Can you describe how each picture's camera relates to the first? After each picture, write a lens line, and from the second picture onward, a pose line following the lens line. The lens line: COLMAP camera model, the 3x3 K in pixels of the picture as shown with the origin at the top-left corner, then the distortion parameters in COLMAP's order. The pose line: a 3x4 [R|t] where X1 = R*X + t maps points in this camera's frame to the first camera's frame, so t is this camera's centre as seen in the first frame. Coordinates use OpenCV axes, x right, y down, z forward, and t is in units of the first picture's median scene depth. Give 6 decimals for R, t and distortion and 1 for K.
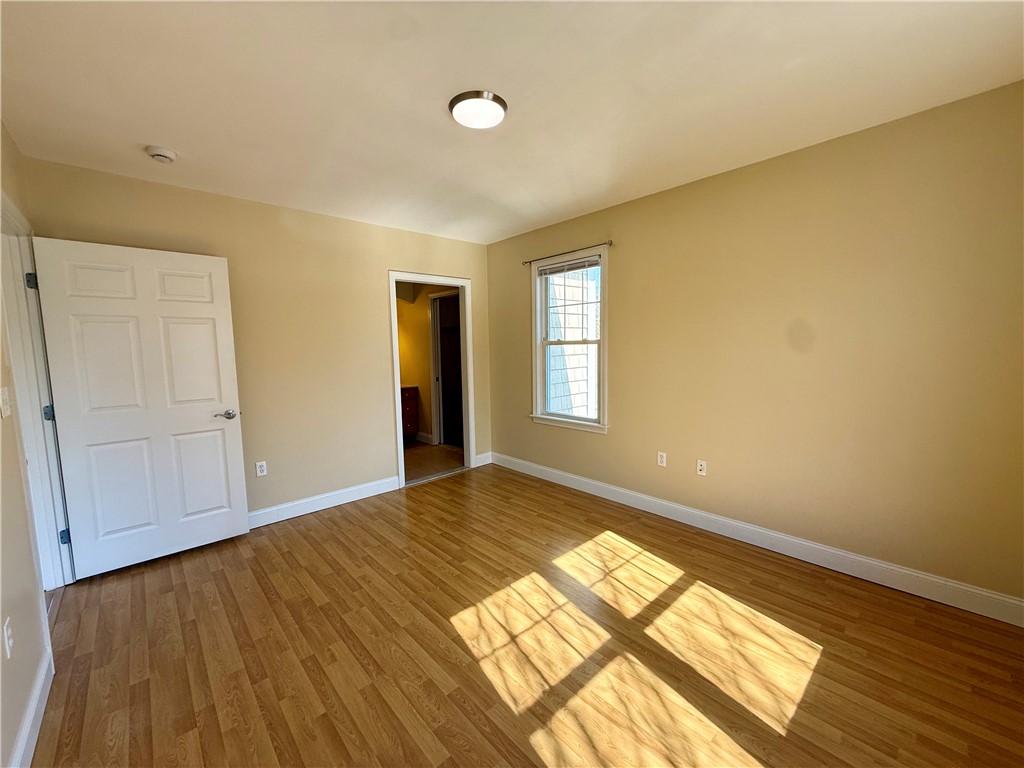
lens RADIAL K [[408.5, 0, 513.6], [0, 408.5, 384.1], [0, 0, 1]] dist [-0.000696, 0.000922]
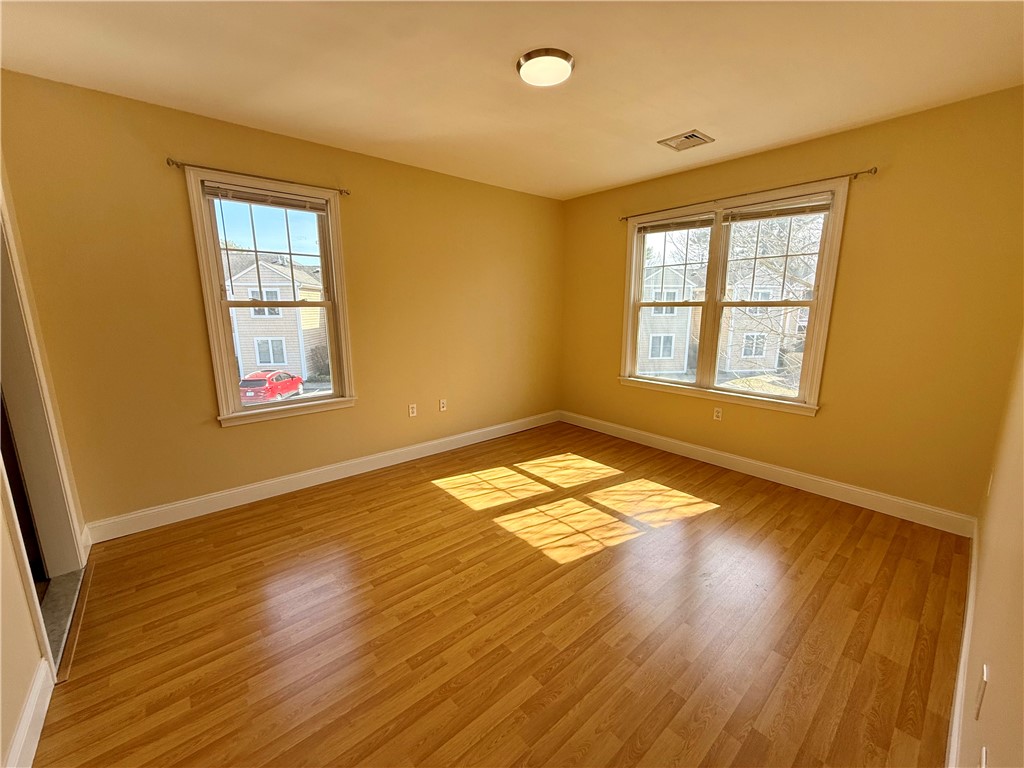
lens RADIAL K [[408.5, 0, 509.7], [0, 408.5, 381.3], [0, 0, 1]] dist [-0.000696, 0.000922]
pose [[0.041926, -0.163680, 0.985622, -0.952694], [0.096924, 0.982503, 0.159039, -0.064166], [-0.994408, 0.088862, 0.057056, 0.862592]]
